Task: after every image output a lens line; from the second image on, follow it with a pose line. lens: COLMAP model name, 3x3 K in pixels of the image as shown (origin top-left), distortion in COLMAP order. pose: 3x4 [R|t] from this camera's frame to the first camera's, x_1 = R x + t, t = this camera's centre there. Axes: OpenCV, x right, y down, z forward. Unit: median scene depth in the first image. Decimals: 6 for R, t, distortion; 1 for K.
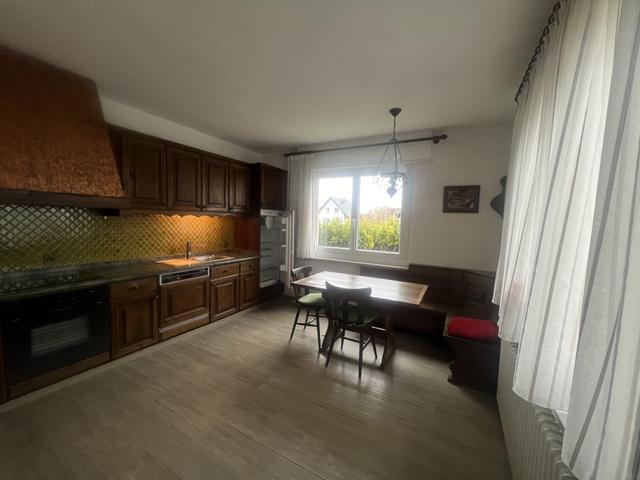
lens RADIAL K [[254.9, 0, 317.8], [0, 254.9, 239.5], [0, 0, 1]] dist [-0.000912, -0.000146]
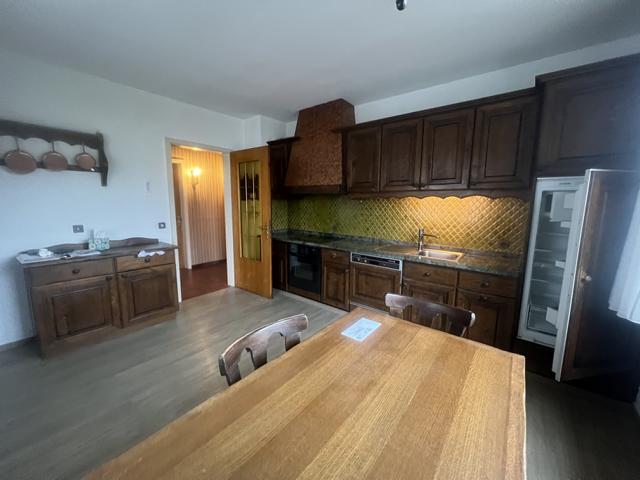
lens RADIAL K [[254.9, 0, 317.8], [0, 254.9, 239.5], [0, 0, 1]] dist [-0.000912, -0.000146]
pose [[-0.164278, 0.112991, -0.979921, 0.393508], [-0.090636, 0.987486, 0.129058, -0.036915], [0.982241, 0.110018, -0.151982, 0.848115]]
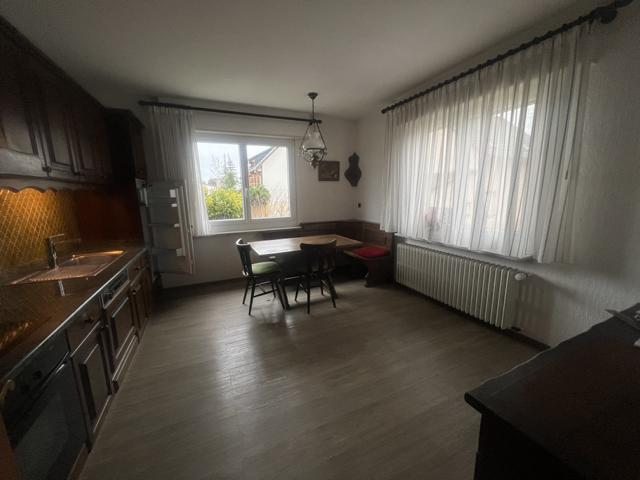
lens RADIAL K [[254.9, 0, 317.8], [0, 254.9, 239.5], [0, 0, 1]] dist [-0.000912, -0.000146]
pose [[0.596456, -0.186538, 0.780669, -0.650017], [0.096461, 0.982229, 0.161001, -0.021601], [-0.796828, -0.020726, 0.603850, 0.207617]]
